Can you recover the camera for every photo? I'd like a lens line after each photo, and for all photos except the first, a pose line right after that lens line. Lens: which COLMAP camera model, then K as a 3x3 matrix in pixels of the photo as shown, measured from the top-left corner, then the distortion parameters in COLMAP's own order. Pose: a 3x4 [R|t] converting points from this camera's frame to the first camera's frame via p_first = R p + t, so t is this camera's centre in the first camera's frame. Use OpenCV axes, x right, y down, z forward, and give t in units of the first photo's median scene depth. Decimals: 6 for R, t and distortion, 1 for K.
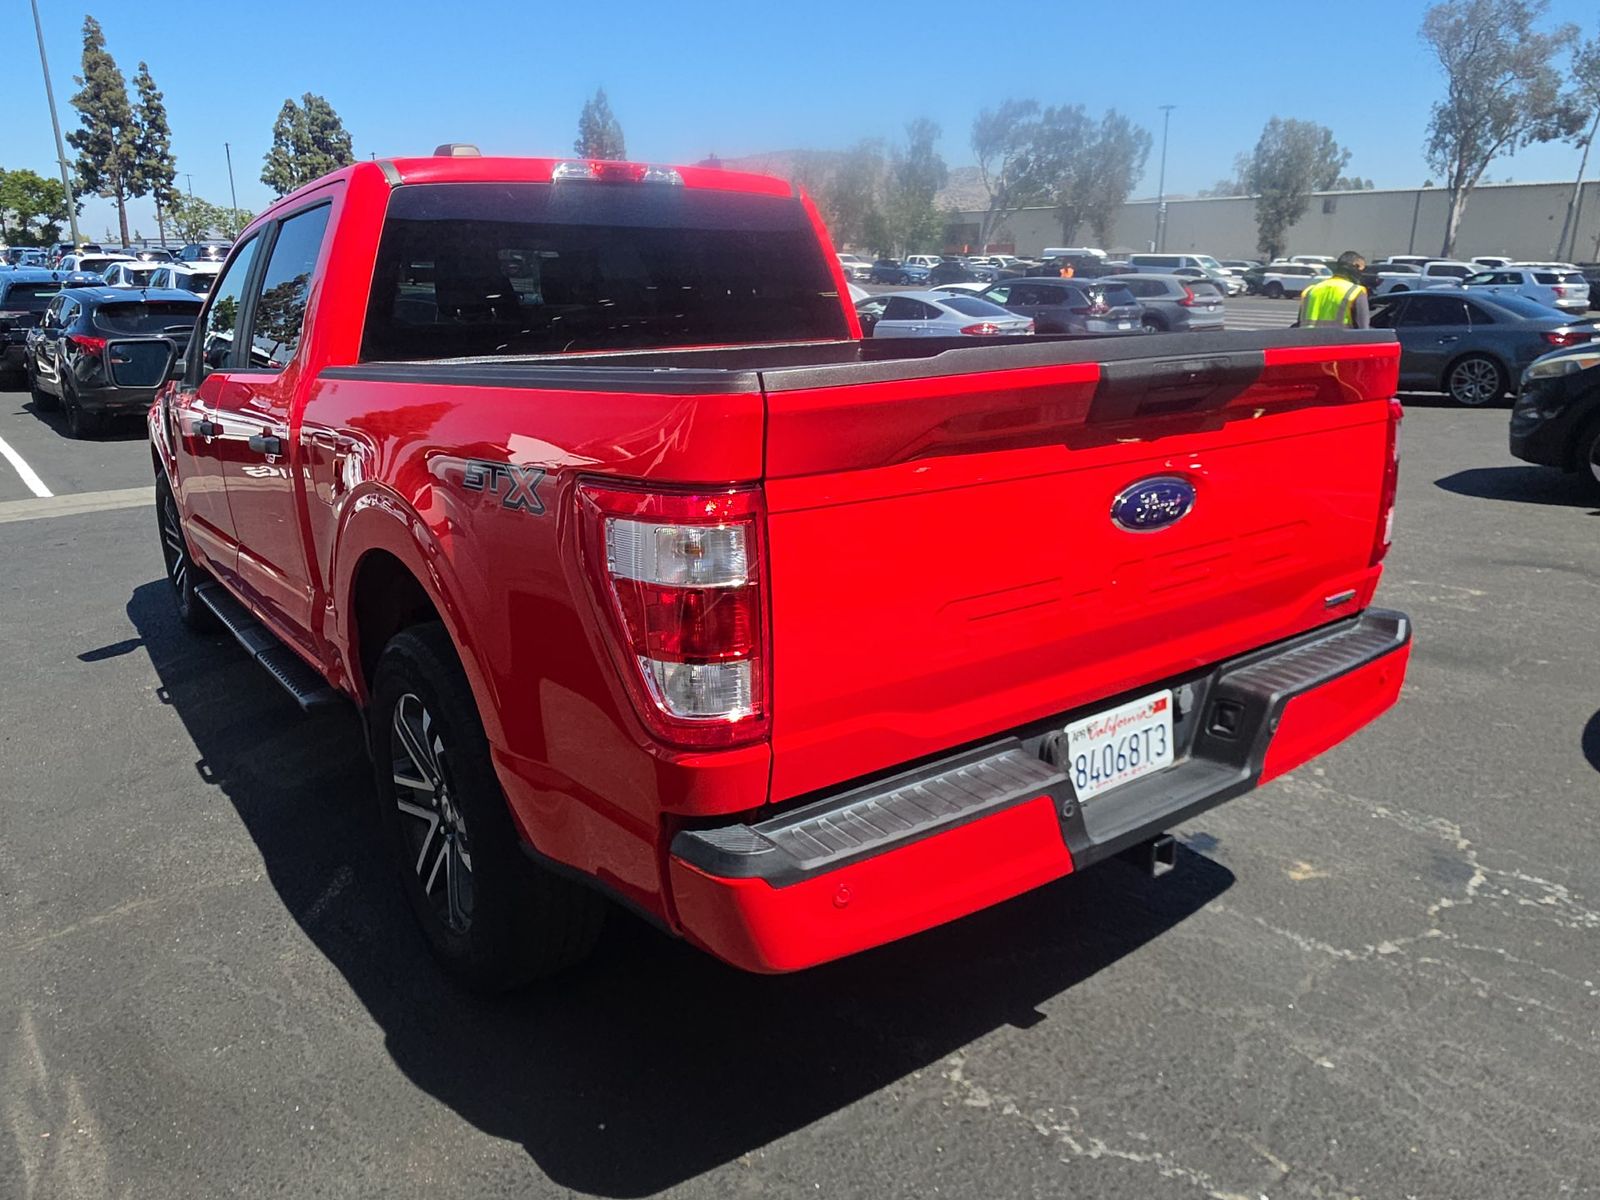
lens RADIAL K [[1147.5, 0, 797.7], [0, 1147.5, 601.4], [0, 0, 1]] dist [-0.000248, -0.001238]
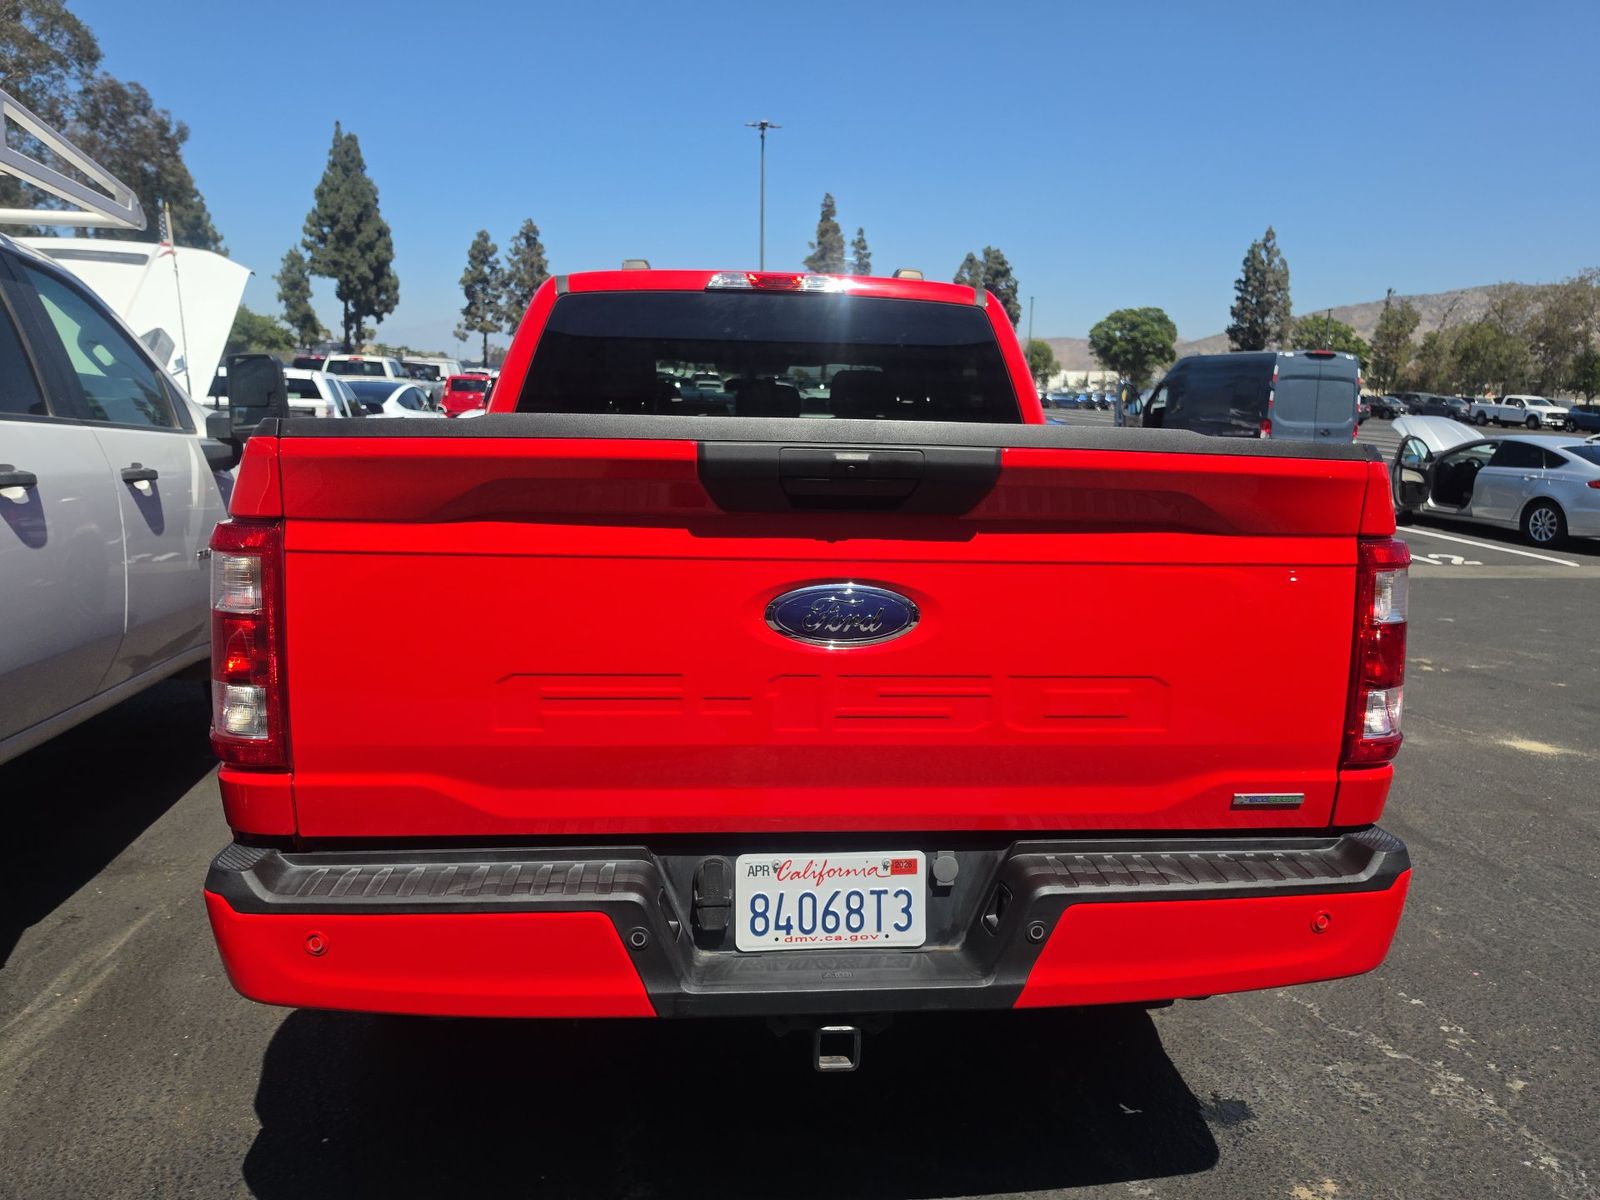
lens RADIAL K [[1162.0, 0, 807.8], [0, 1162.0, 576.0], [0, 0, 1]] dist [0.023054, -0.027566]
pose [[0.845123, 0.101663, -0.524815, 0.651203], [-0.173209, 0.980863, -0.088918, -0.026860], [0.505732, 0.166049, 0.846559, 0.216566]]
